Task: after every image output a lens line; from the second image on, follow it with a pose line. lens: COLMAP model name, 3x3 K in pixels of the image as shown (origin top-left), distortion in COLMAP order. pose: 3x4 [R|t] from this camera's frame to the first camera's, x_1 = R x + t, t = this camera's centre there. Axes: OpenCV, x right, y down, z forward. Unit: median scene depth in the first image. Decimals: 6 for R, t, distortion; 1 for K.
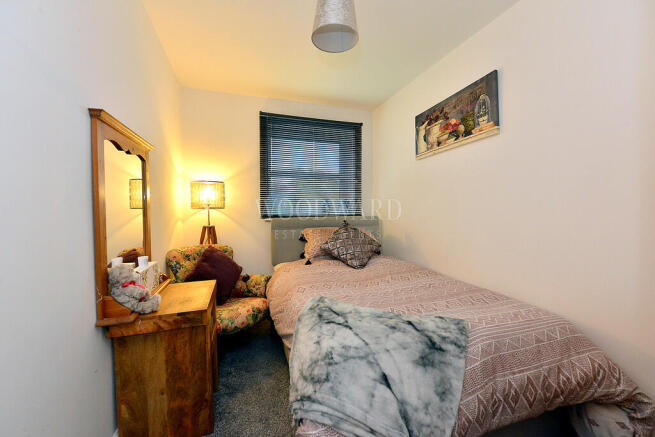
lens RADIAL K [[260.7, 0, 330.5], [0, 260.7, 221.3], [0, 0, 1]] dist [-0.008762, -0.000190]
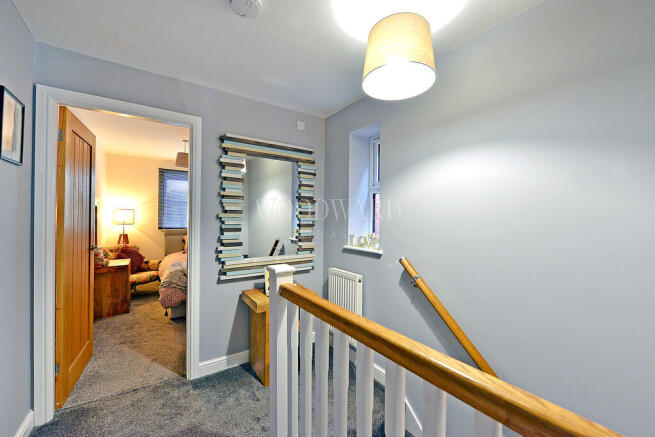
lens RADIAL K [[260.7, 0, 324.8], [0, 260.7, 216.2], [0, 0, 1]] dist [-0.008762, -0.000190]
pose [[0.963856, 0.008408, 0.266290, 0.394672], [0.003079, 0.999084, -0.042692, -0.024588], [-0.266405, 0.041969, 0.962947, -1.108944]]
